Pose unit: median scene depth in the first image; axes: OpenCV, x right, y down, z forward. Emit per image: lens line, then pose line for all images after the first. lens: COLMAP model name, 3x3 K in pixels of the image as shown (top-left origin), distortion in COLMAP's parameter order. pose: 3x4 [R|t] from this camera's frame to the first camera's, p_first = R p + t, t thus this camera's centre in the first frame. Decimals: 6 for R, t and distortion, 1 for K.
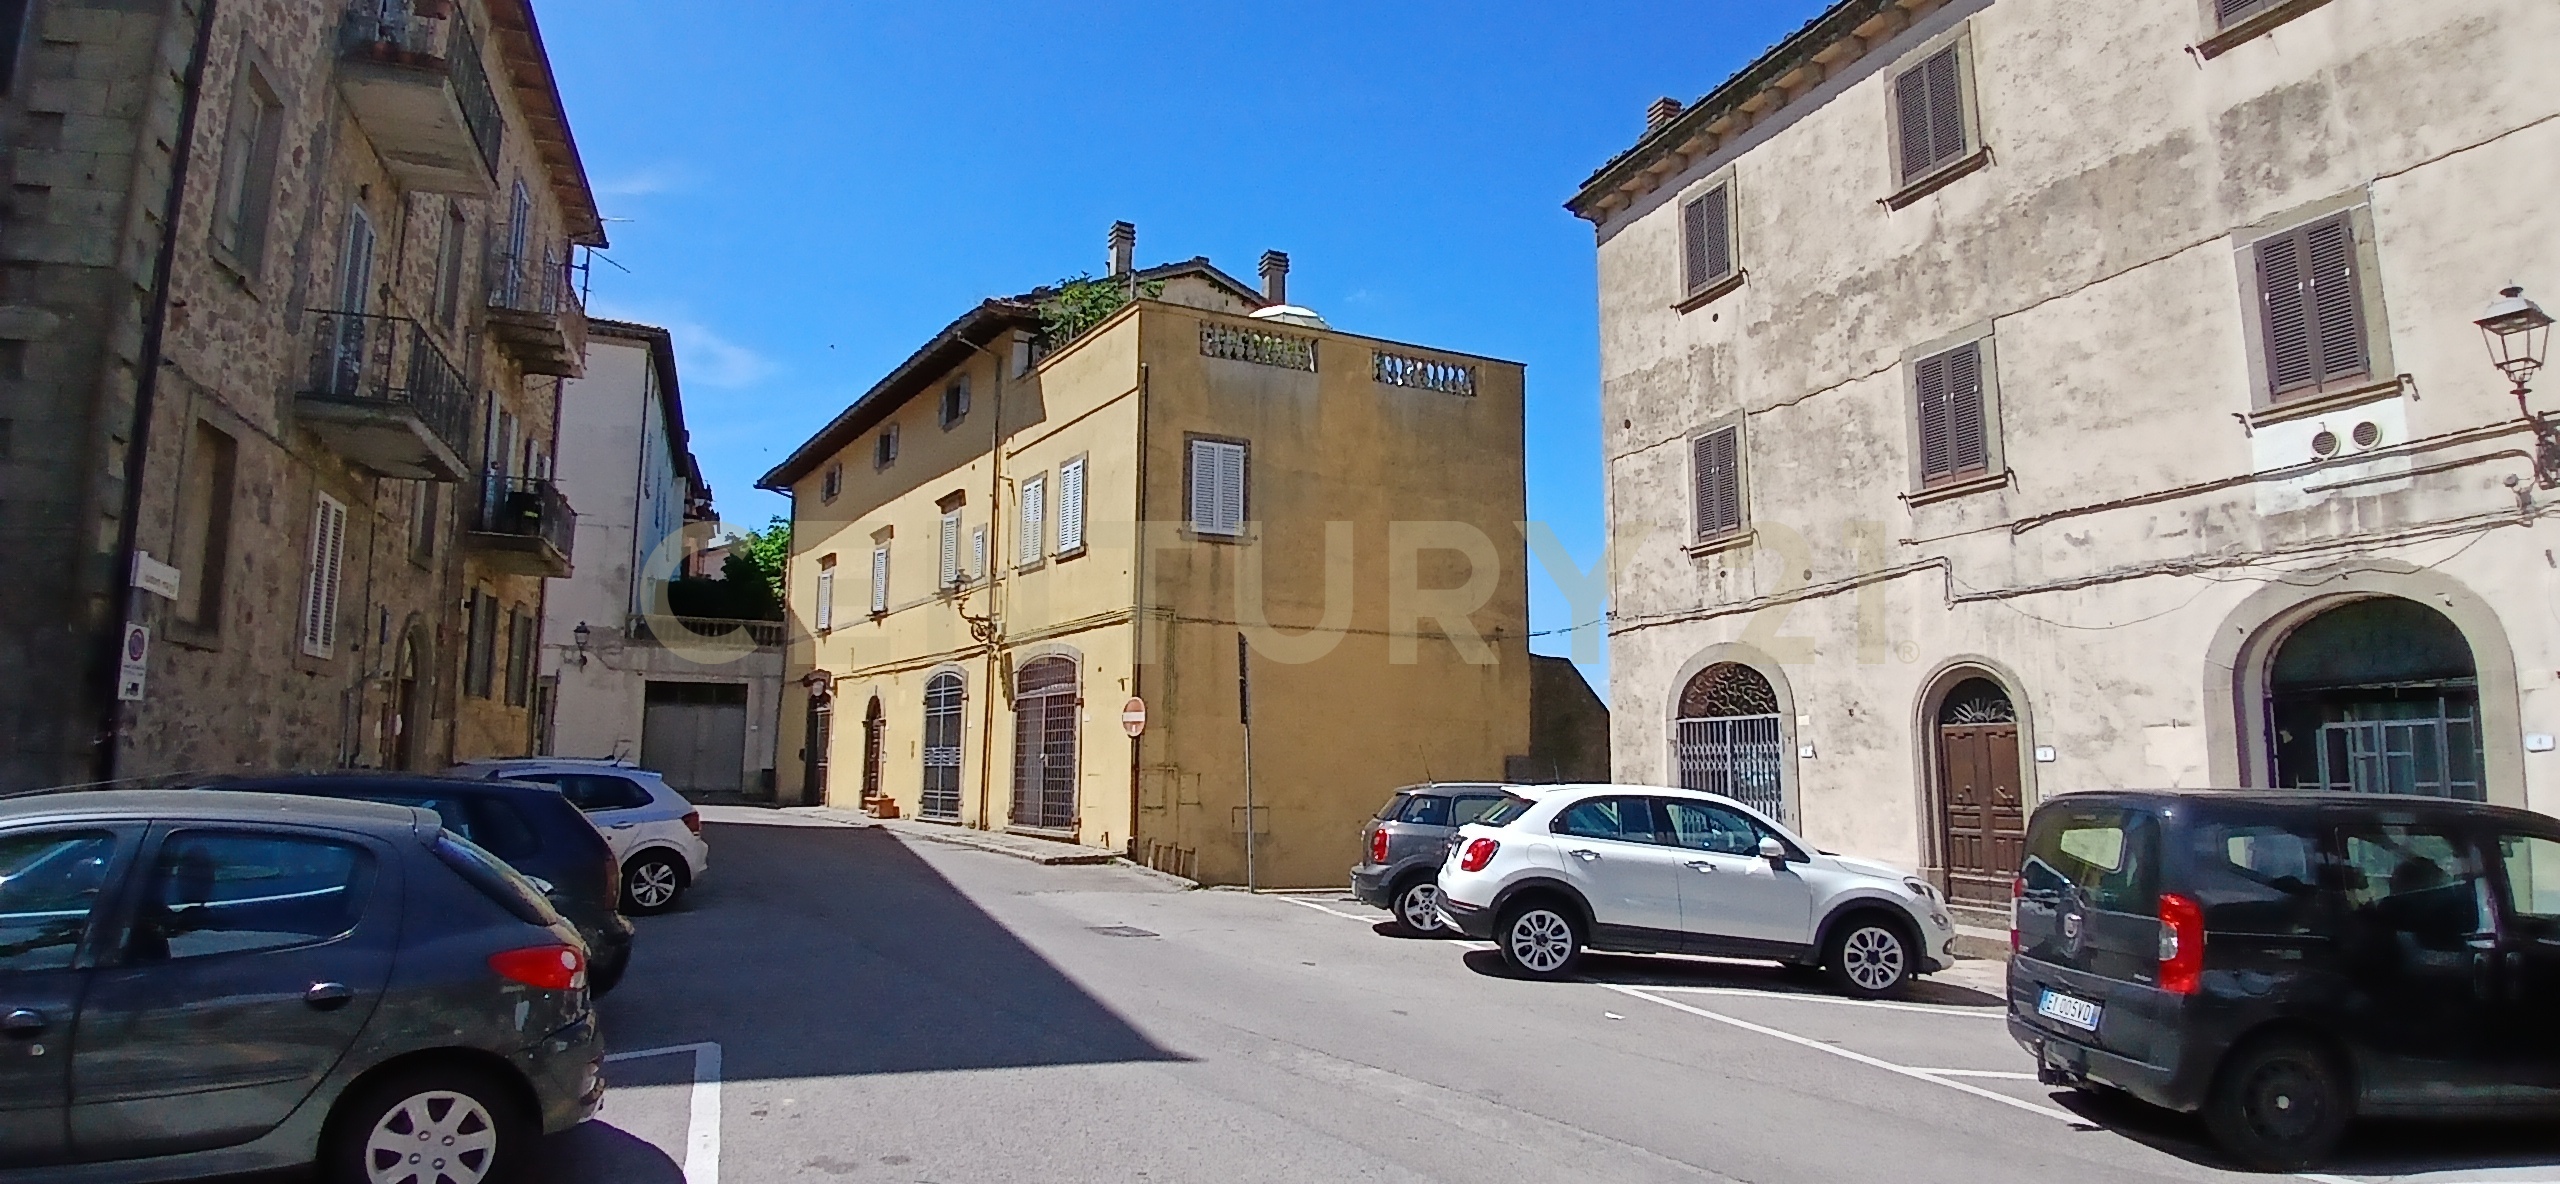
lens RADIAL K [[1268.8, 0, 1276.4], [0, 1268.8, 601.3], [0, 0, 1]] dist [0.018942, -0.058527]
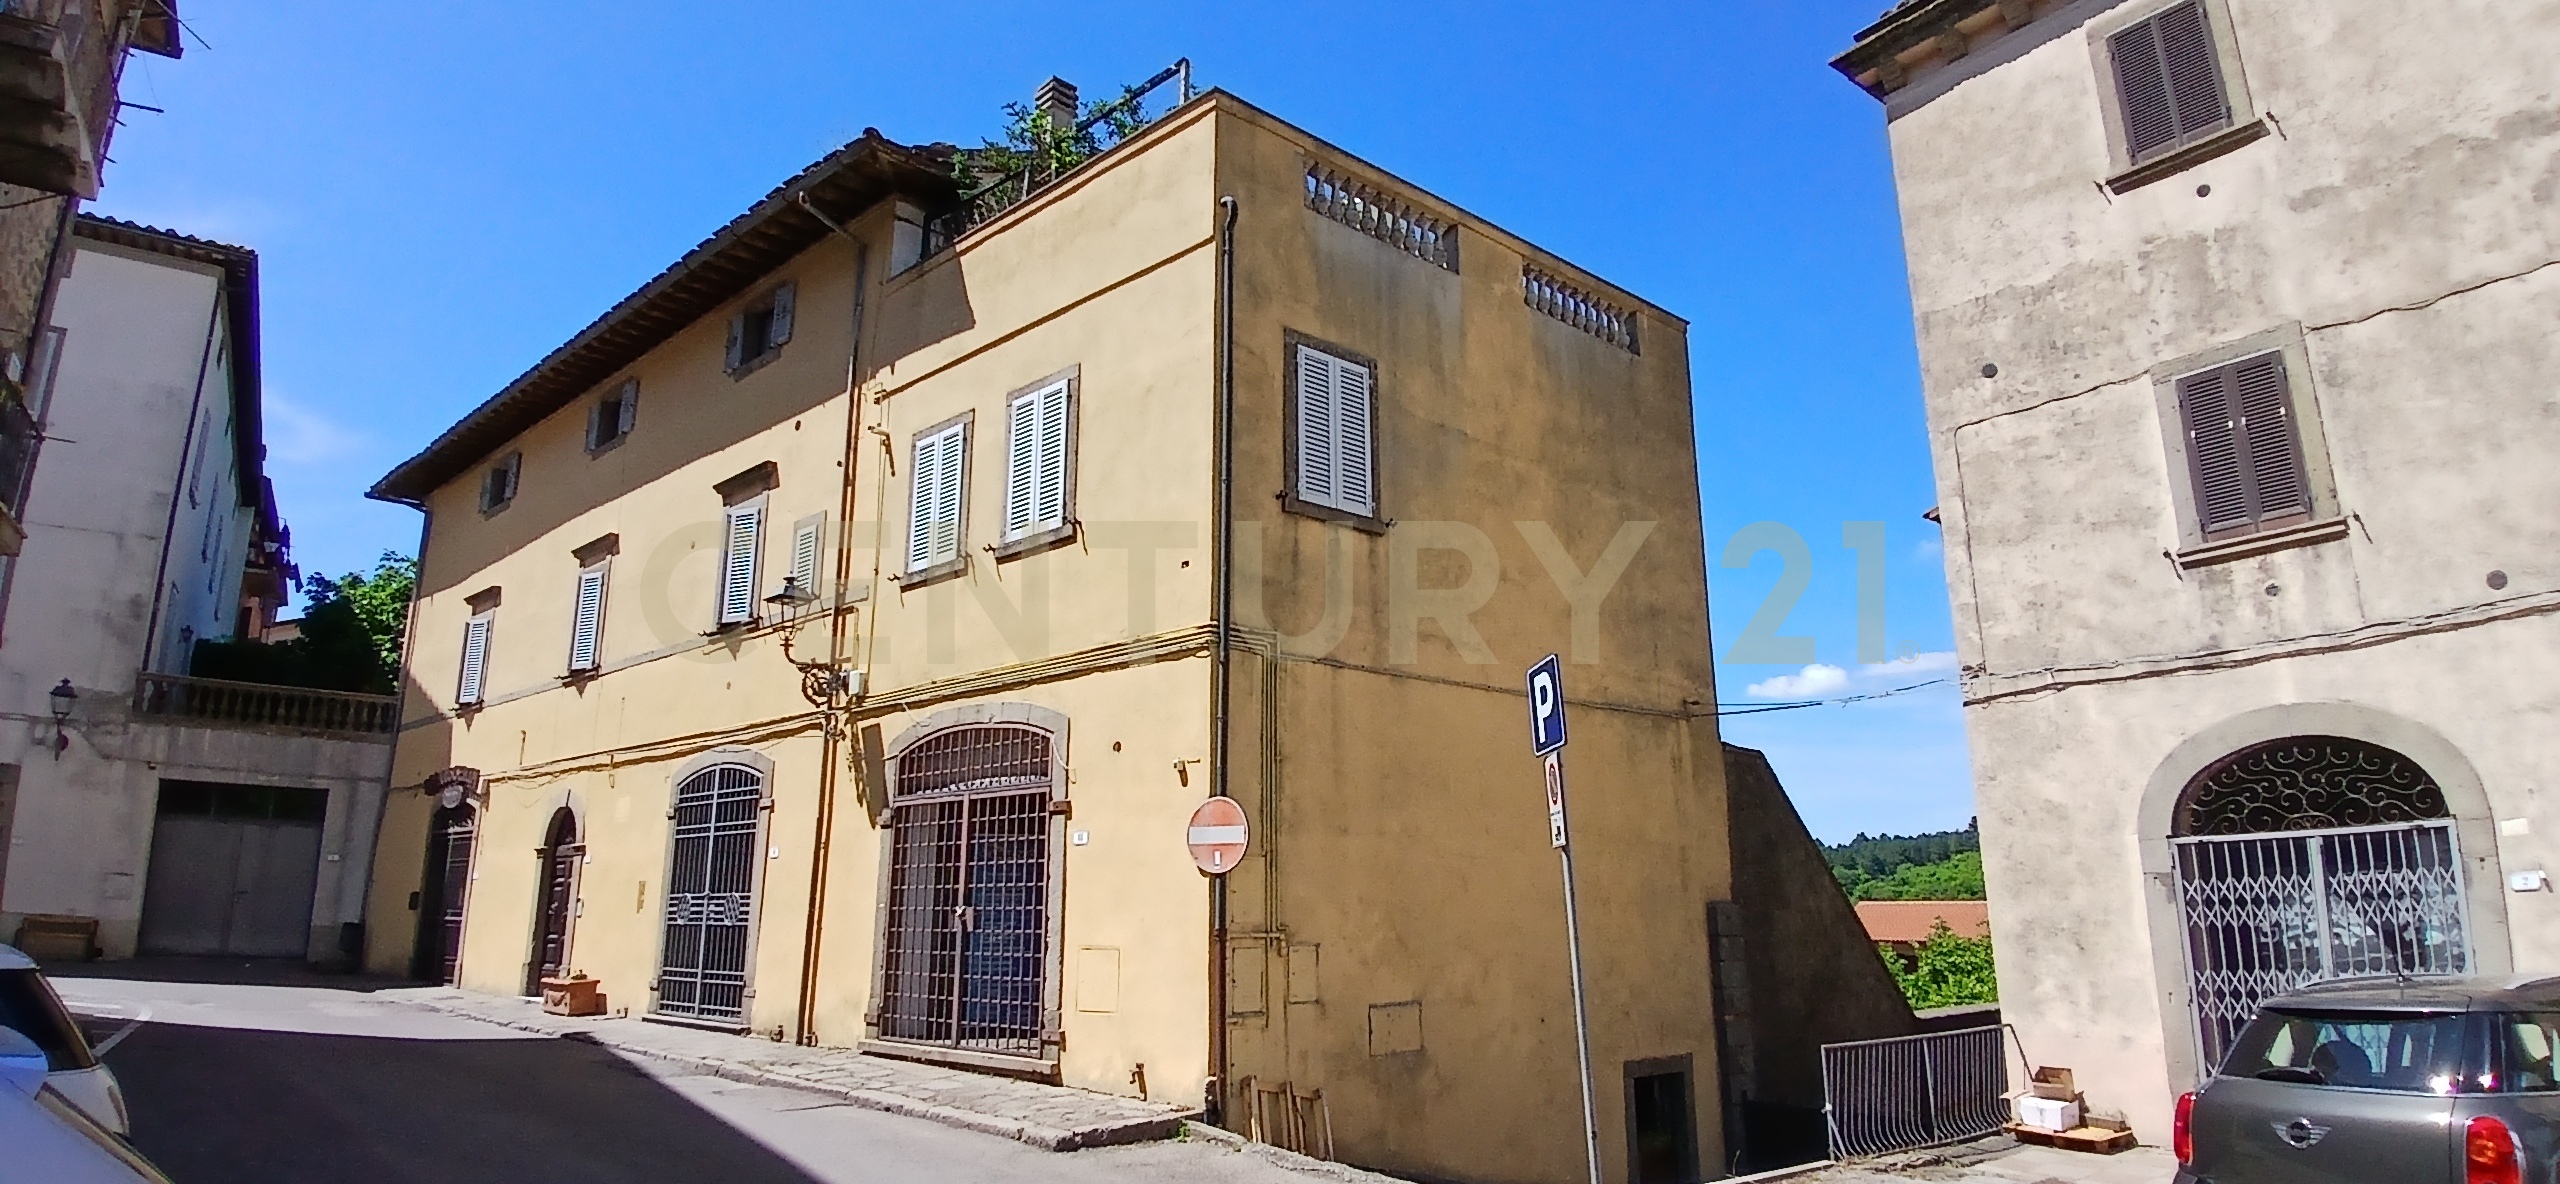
lens RADIAL K [[1268.8, 0, 1276.4], [0, 1268.8, 601.3], [0, 0, 1]] dist [0.018942, -0.058527]
pose [[0.966779, 0.048805, 0.250909, -0.192750], [-0.023020, 0.994238, -0.104694, 0.043230], [-0.254573, 0.095440, 0.962332, 0.421709]]
